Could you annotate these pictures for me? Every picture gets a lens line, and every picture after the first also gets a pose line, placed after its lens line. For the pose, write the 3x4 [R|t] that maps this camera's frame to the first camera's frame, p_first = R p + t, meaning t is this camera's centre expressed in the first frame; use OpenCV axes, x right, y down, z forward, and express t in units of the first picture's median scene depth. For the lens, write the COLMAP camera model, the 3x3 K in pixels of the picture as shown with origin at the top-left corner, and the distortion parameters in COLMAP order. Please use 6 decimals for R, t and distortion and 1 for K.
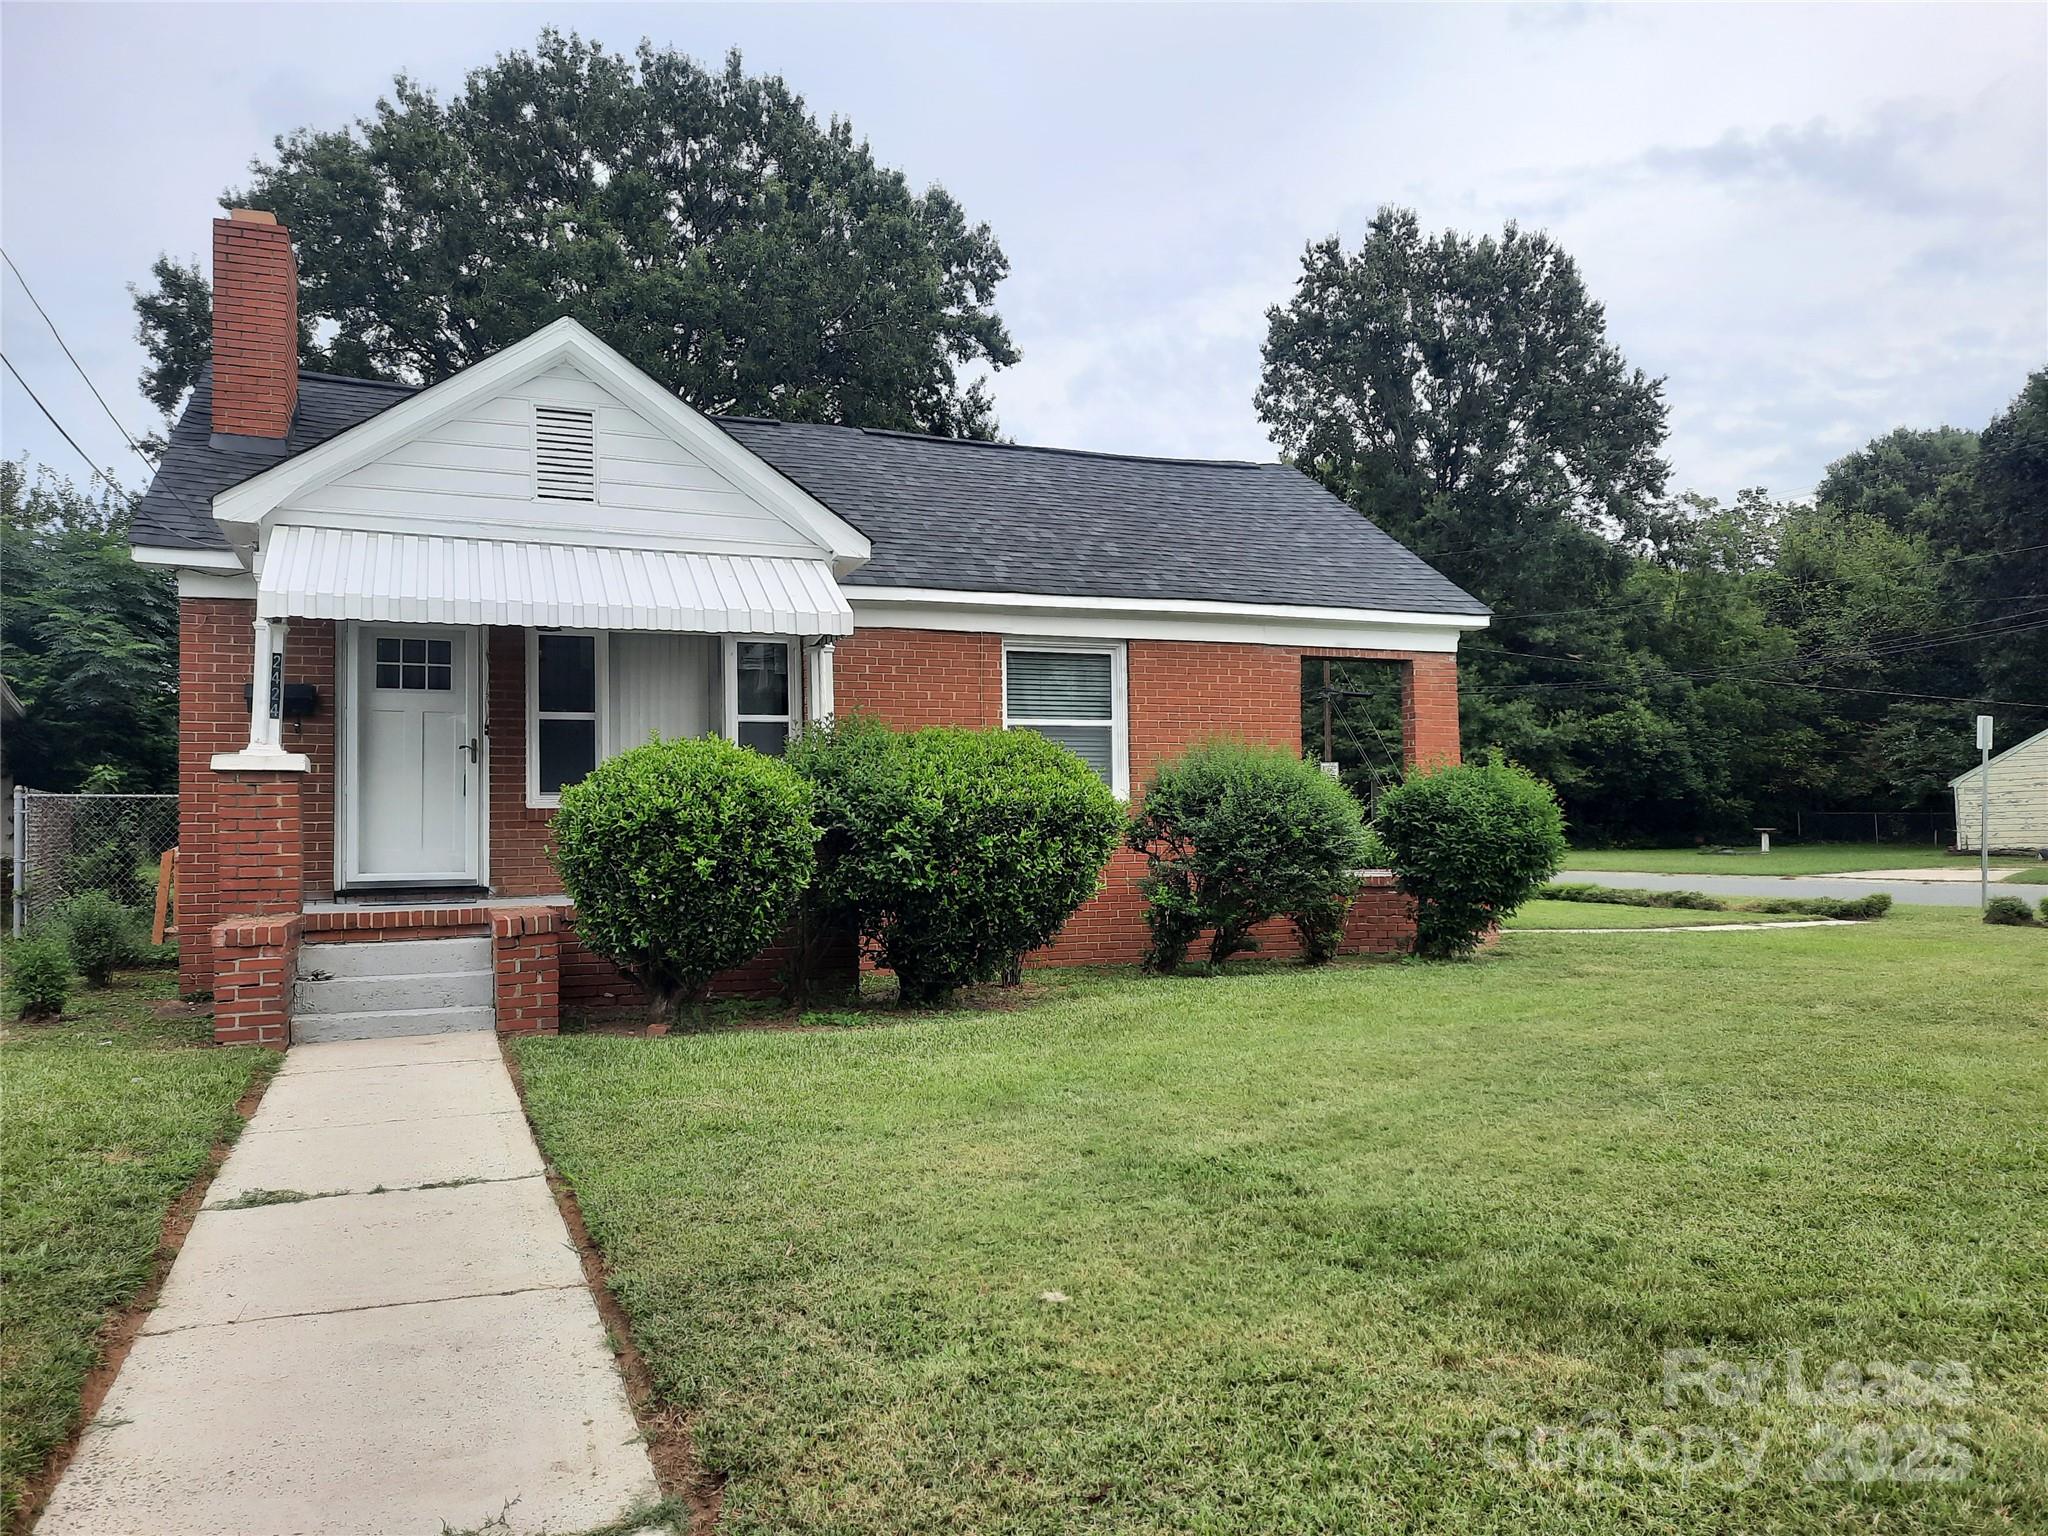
lens RADIAL K [[1479.9, 0, 1030.4], [0, 1479.9, 750.4], [0, 0, 1]] dist [0.051355, -0.040467]
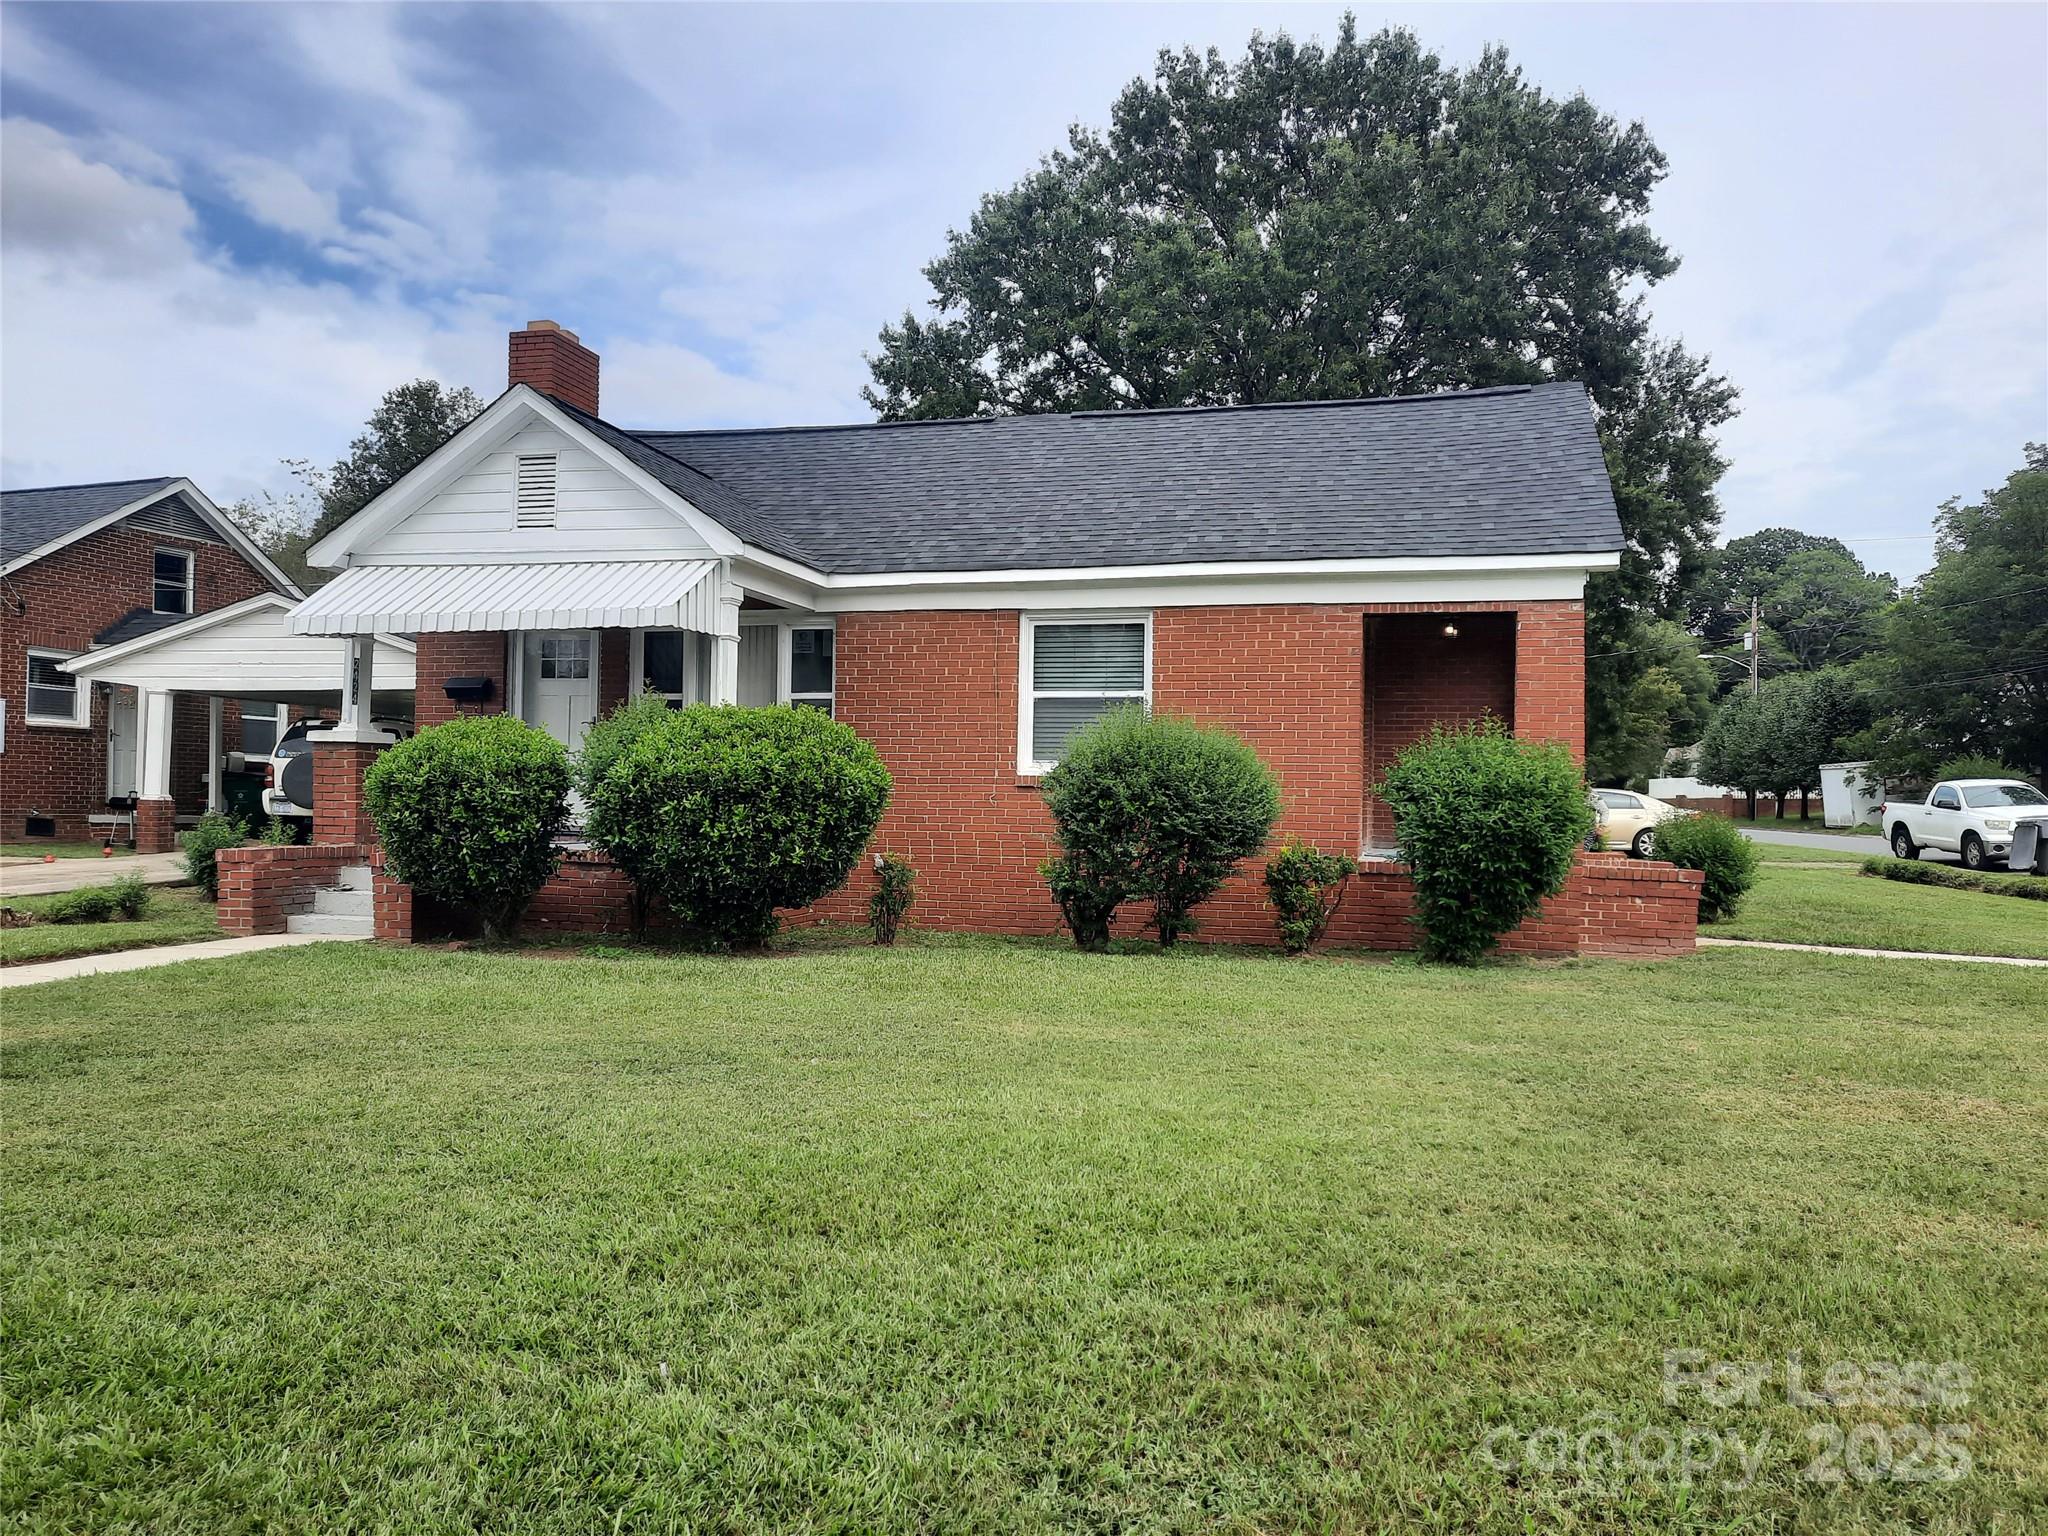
lens RADIAL K [[1479.9, 0, 1030.4], [0, 1479.9, 750.4], [0, 0, 1]] dist [0.051355, -0.040467]
pose [[0.808898, 0.004853, -0.587929, 0.566091], [0.008057, 0.999781, 0.019338, -0.000406], [0.587893, -0.020379, 0.808682, 0.161031]]
